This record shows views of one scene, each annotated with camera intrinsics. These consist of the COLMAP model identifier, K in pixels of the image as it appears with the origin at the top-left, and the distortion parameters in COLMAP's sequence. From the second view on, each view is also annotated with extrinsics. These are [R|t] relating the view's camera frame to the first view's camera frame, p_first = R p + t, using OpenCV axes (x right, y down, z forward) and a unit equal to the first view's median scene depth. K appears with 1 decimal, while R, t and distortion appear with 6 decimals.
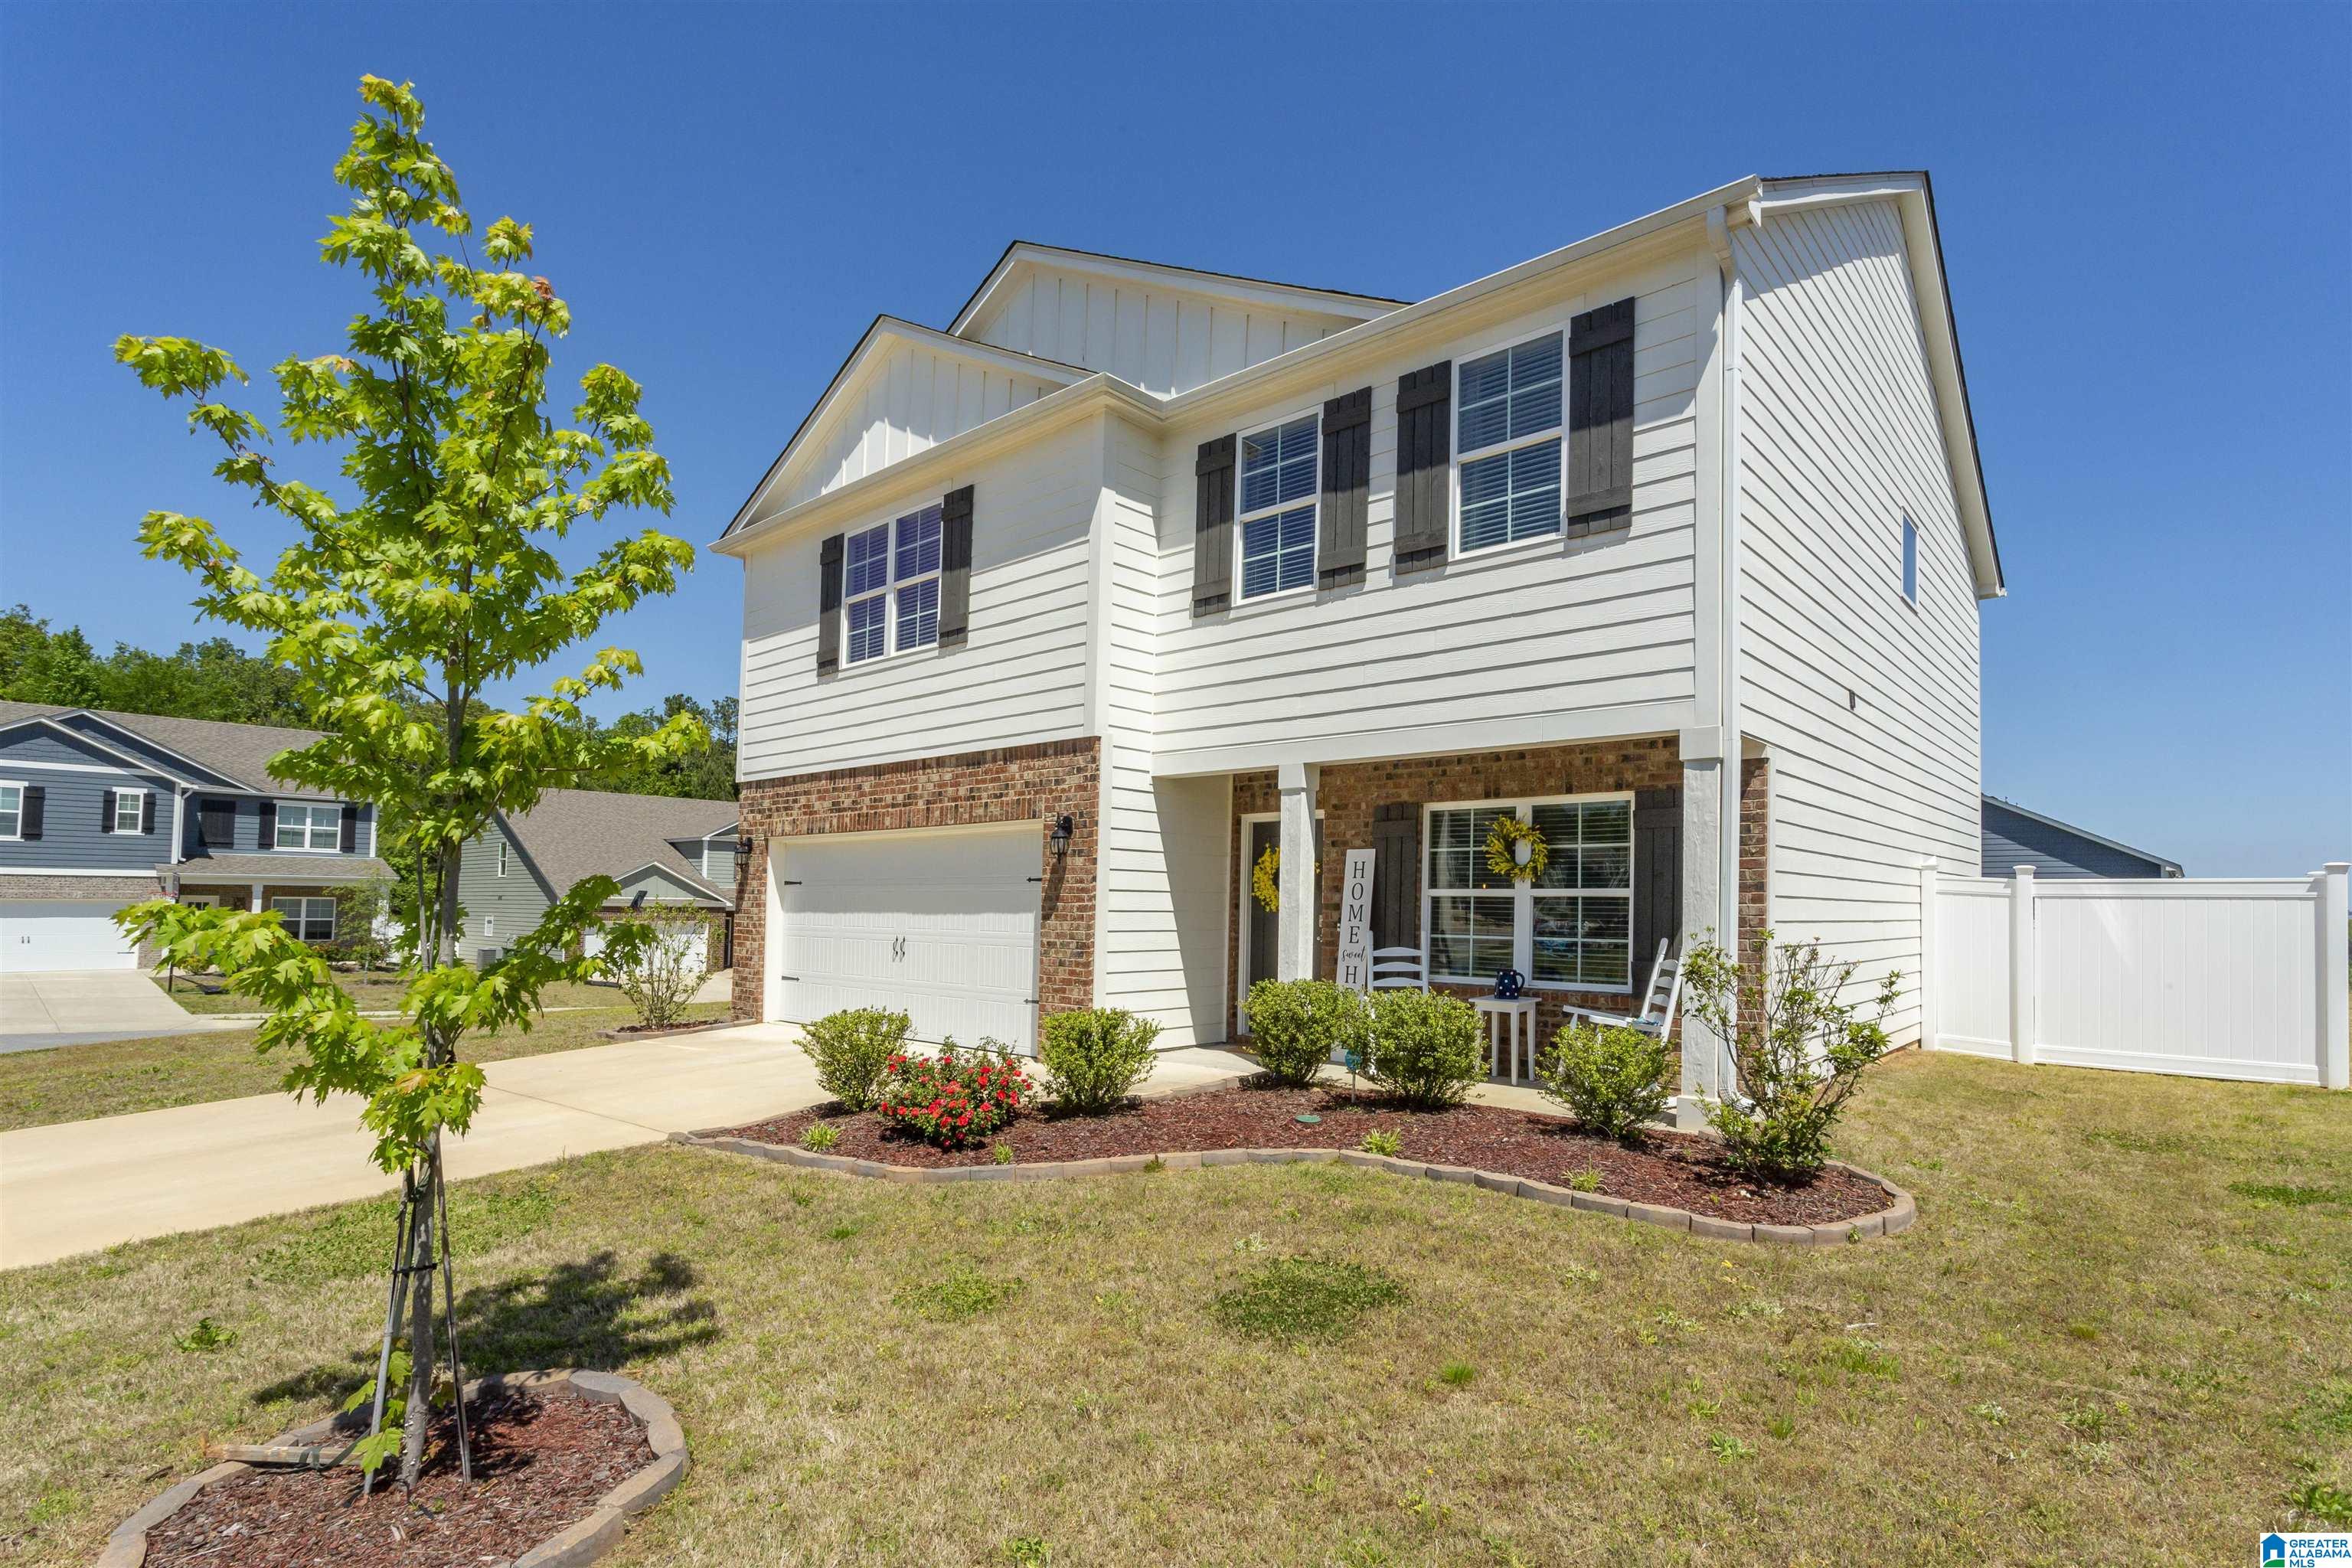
lens RADIAL K [[1173.8, 0, 1166.1], [0, 1173.8, 851.8], [0, 0, 1]] dist [-0.002883, -0.000058]
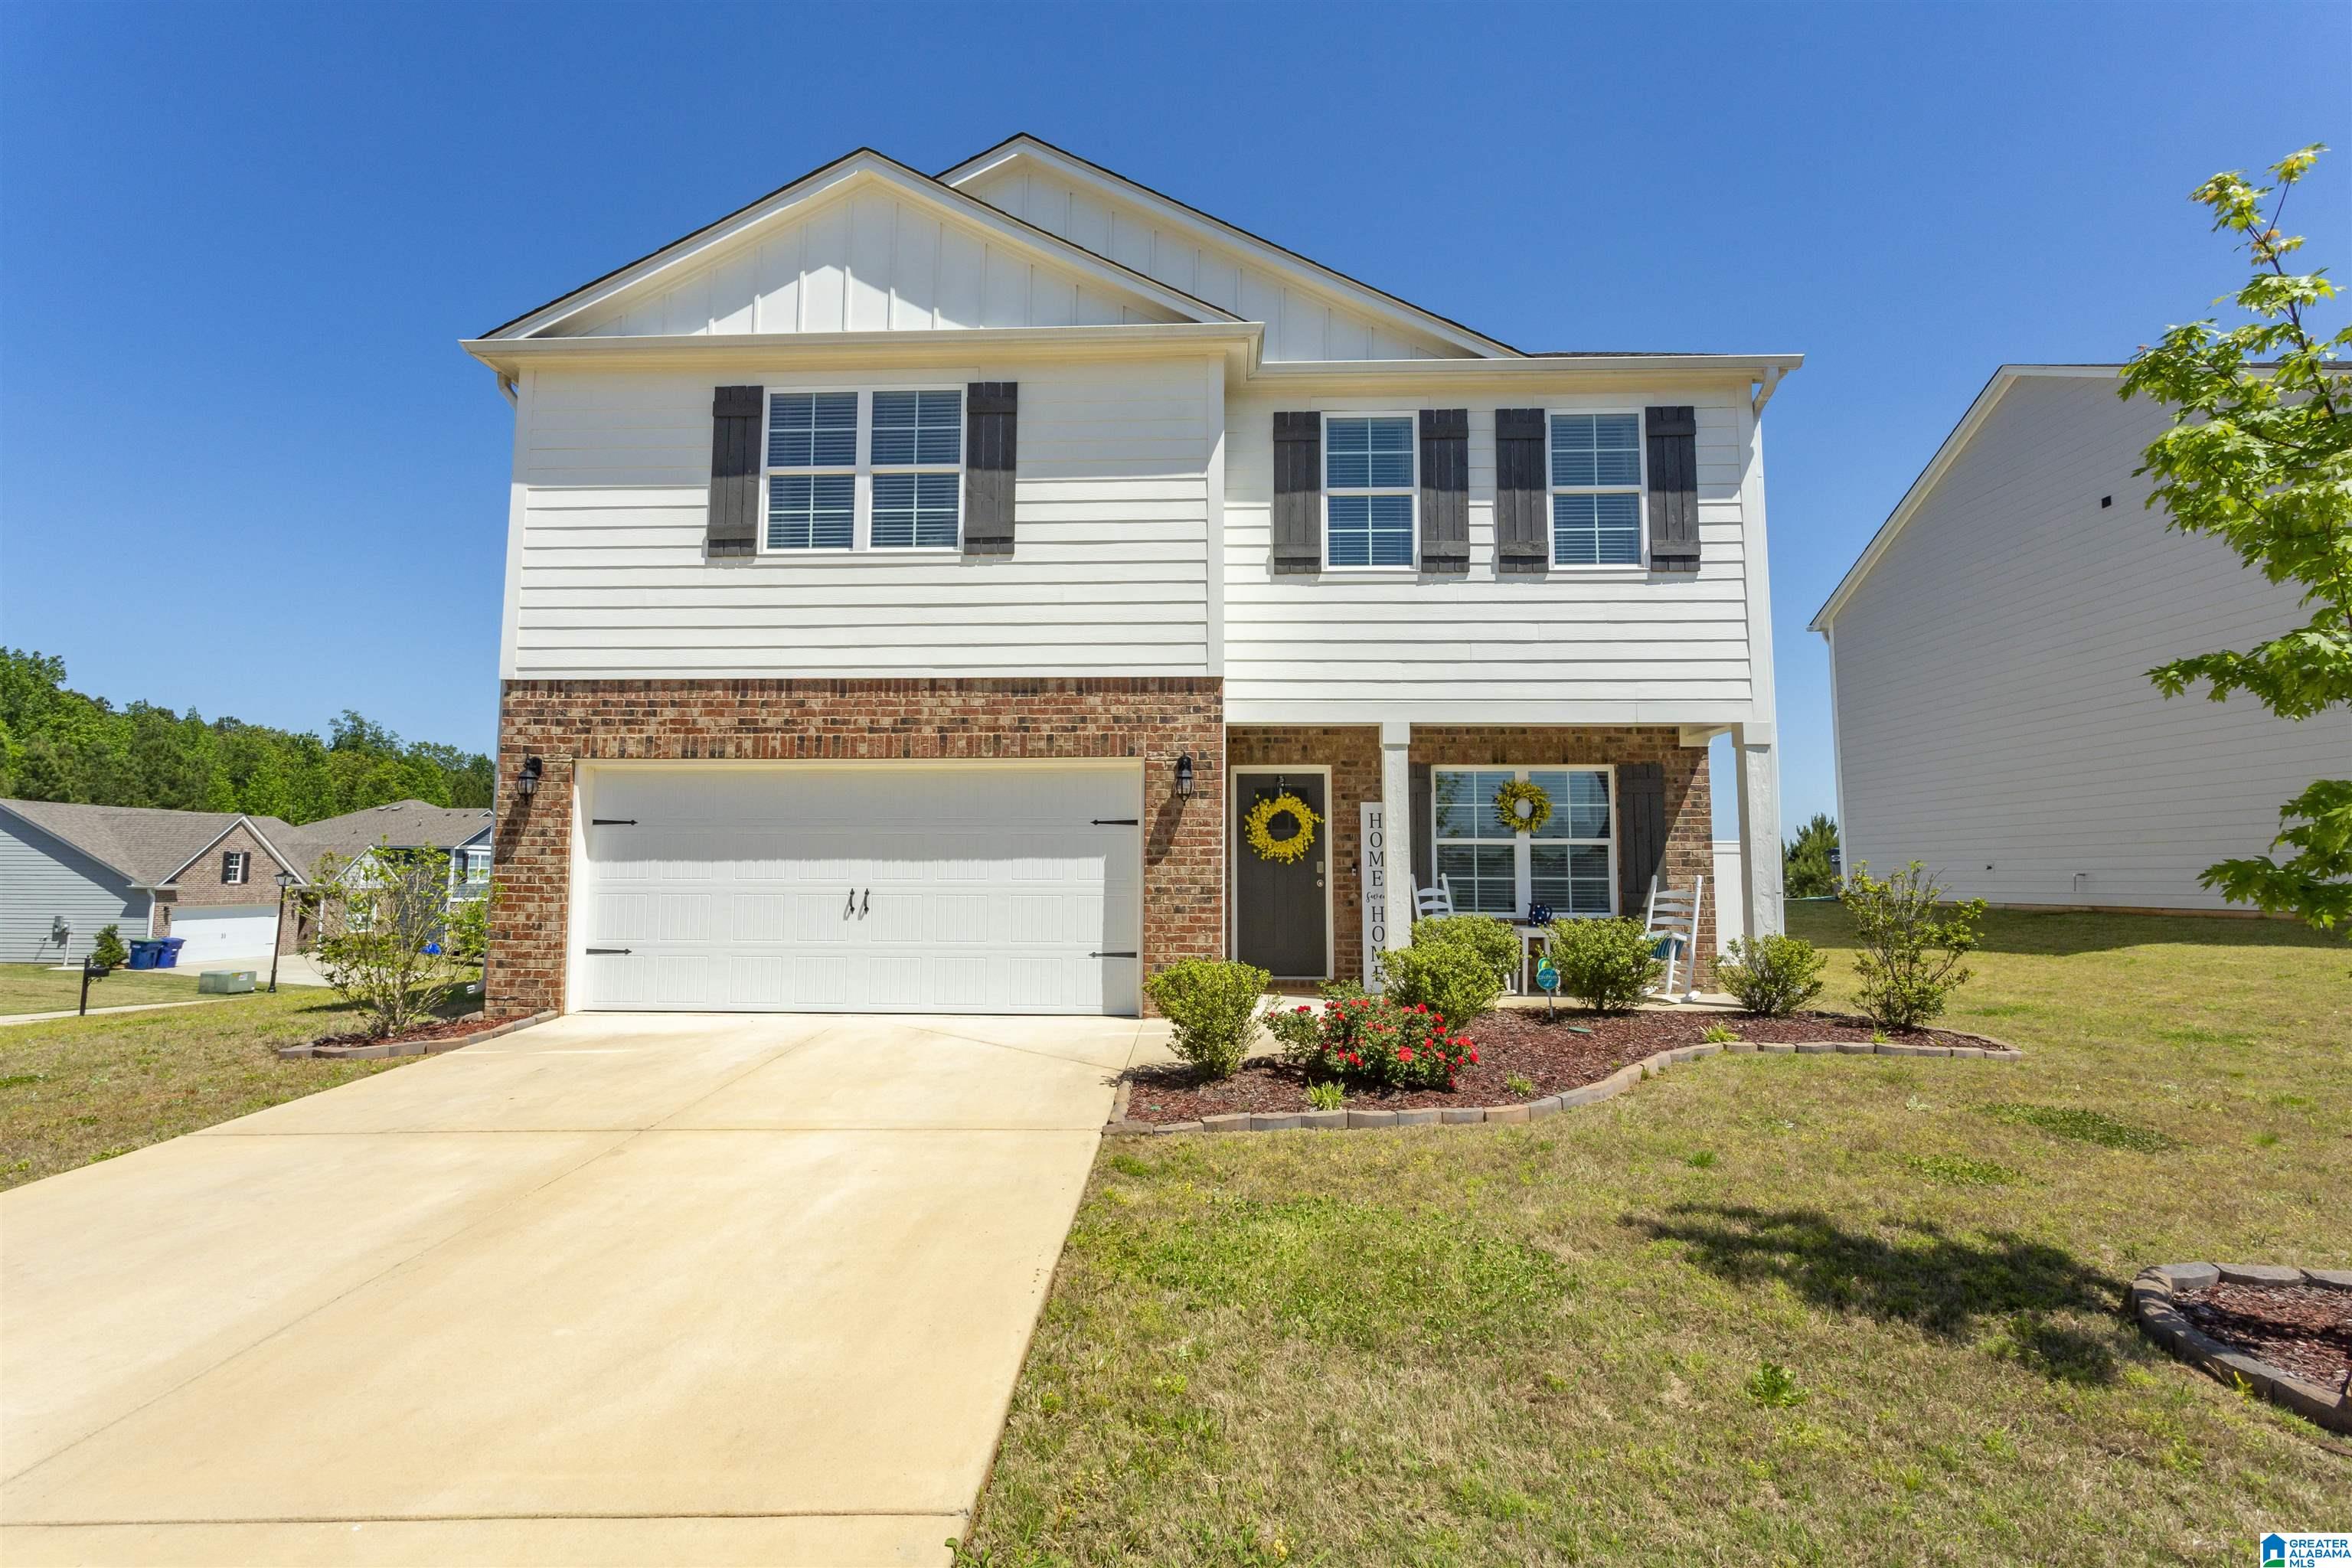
lens RADIAL K [[1141.6, 0, 1175.8], [0, 1141.6, 770.7], [0, 0, 1]] dist [-0.001378, 0.000239]
pose [[0.763342, 0.055656, 0.643592, -0.700830], [-0.025880, 0.998117, -0.055620, 0.034129], [-0.645476, 0.025801, 0.763345, 0.294479]]
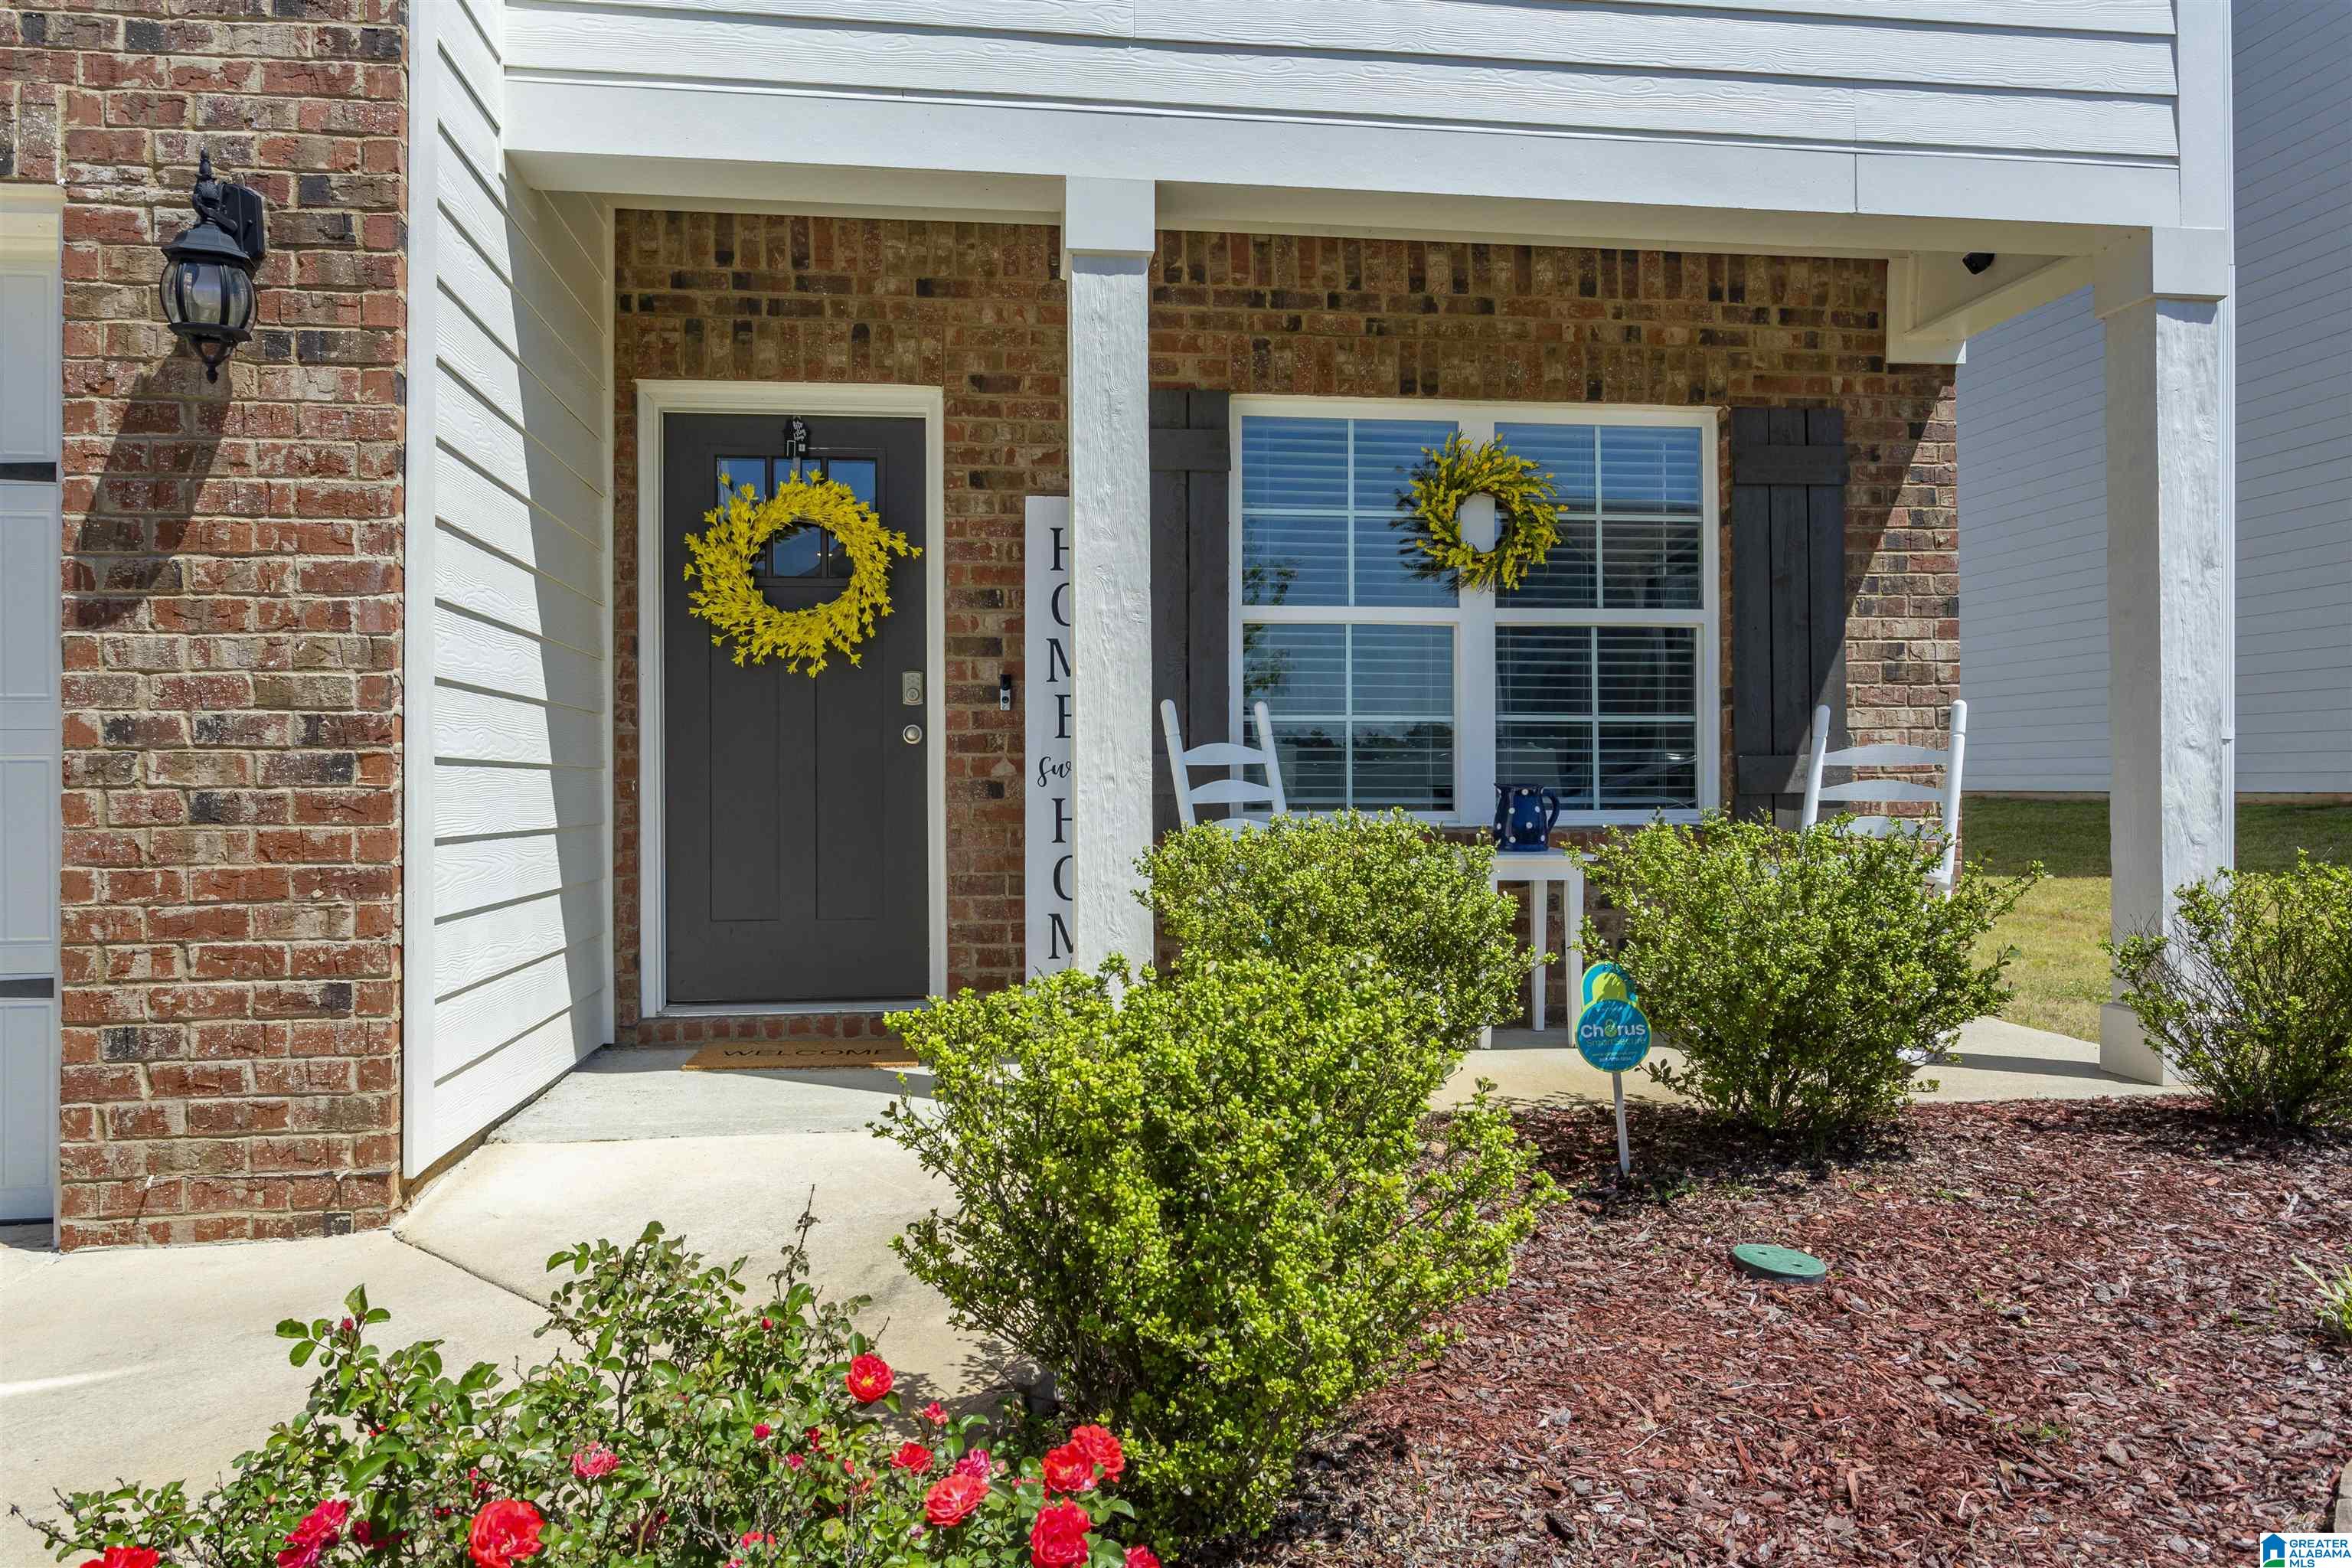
lens RADIAL K [[1536.4, 0, 1176.0], [0, 1536.4, 784.0], [0, 0, 1]] dist [0.000165, 0.002534]
pose [[0.642978, -0.011719, 0.765795, -0.202896], [-0.023241, 0.999124, 0.034803, 0.075206], [-0.765532, -0.040175, 0.642143, 0.660563]]
